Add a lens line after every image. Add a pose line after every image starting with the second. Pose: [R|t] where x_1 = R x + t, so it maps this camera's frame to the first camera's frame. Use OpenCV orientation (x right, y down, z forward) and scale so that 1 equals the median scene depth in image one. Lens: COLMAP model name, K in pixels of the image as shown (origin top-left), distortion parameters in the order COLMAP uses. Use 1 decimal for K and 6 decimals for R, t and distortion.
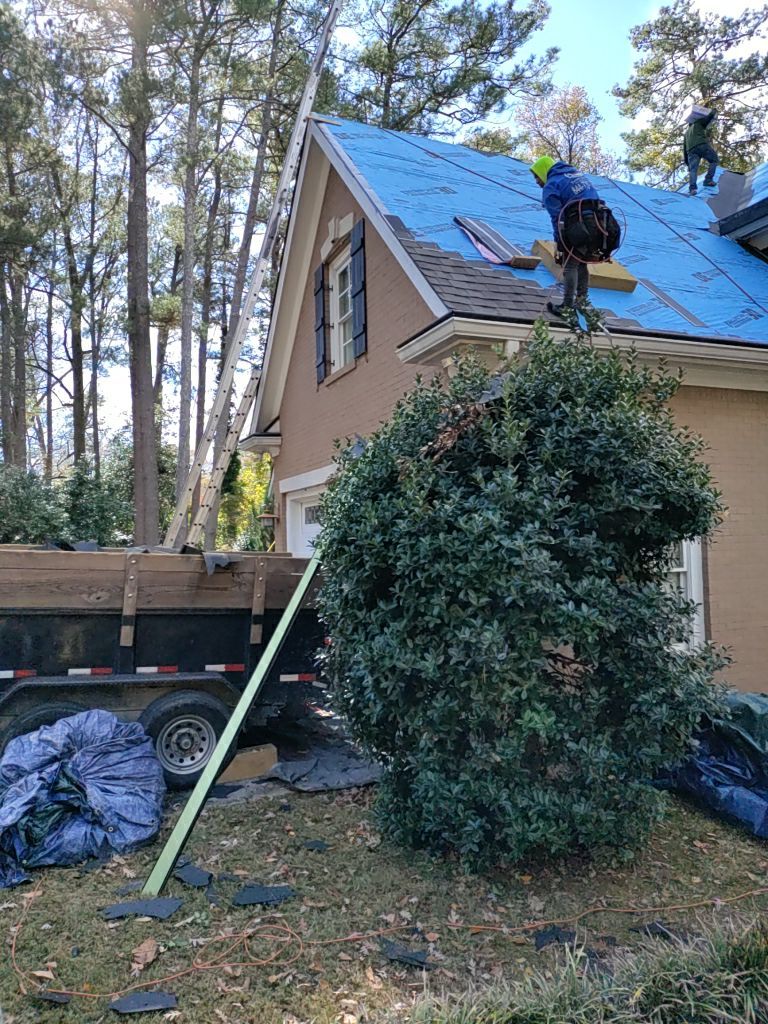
lens RADIAL K [[739.6, 0, 380.5], [0, 739.6, 514.7], [0, 0, 1]] dist [0.026629, -0.029316]
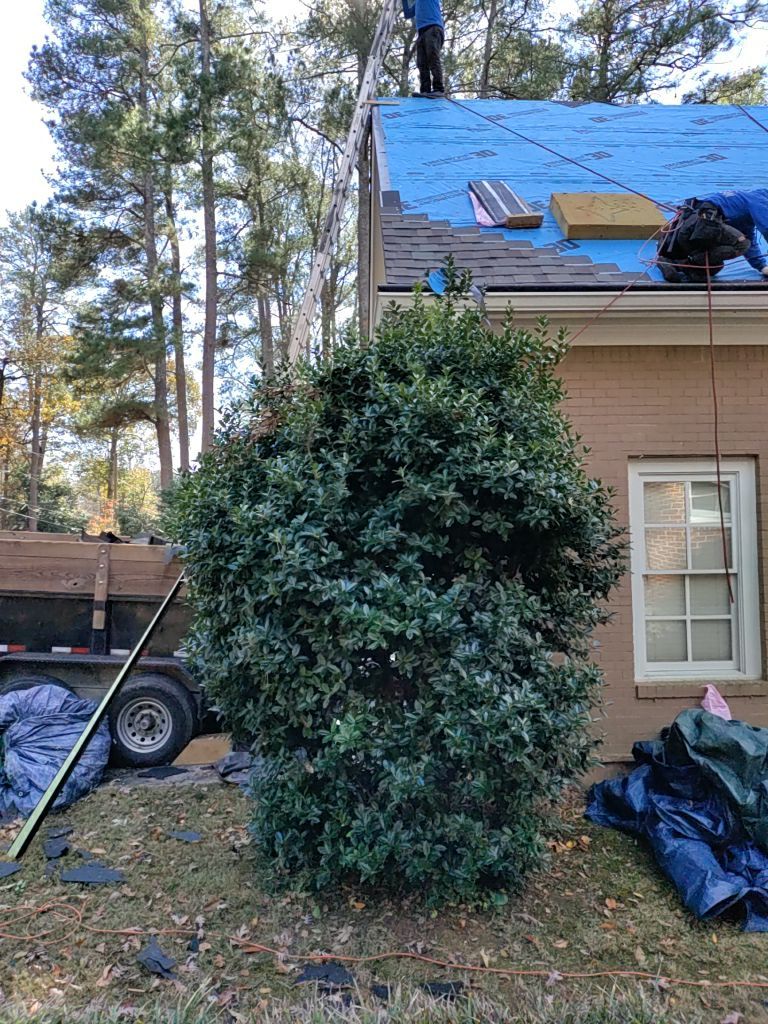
lens RADIAL K [[739.6, 0, 382.5], [0, 739.6, 515.3], [0, 0, 1]] dist [0.026629, -0.029316]
pose [[0.938881, -0.002321, -0.344233, 0.420385], [0.005896, 0.999939, 0.009341, 0.003564], [0.344190, -0.010800, 0.938838, 0.127999]]
